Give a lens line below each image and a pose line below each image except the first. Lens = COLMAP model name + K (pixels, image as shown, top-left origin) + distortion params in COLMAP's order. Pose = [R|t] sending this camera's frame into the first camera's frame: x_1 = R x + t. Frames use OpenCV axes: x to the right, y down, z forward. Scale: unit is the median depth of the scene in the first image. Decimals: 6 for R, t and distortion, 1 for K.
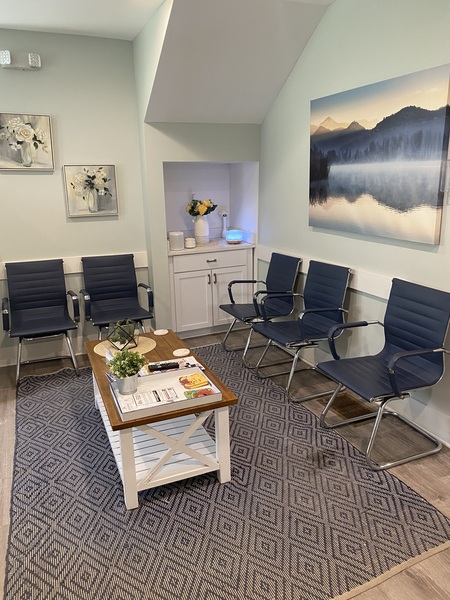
lens RADIAL K [[456.9, 0, 224.9], [0, 456.9, 303.0], [0, 0, 1]] dist [0.008532, -0.006291]
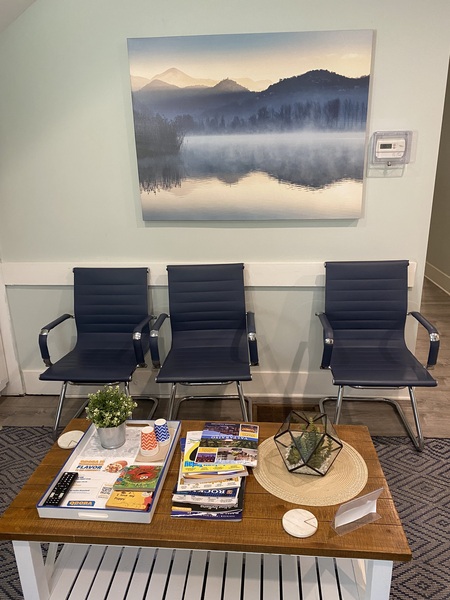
lens RADIAL K [[456.9, 0, 225.4], [0, 456.9, 298.2], [0, 0, 1]] dist [0.008532, -0.006291]
pose [[0.462780, -0.274294, 0.842969, -0.497888], [0.247133, 0.953145, 0.174471, -0.184600], [-0.851328, 0.127584, 0.508883, 0.679568]]
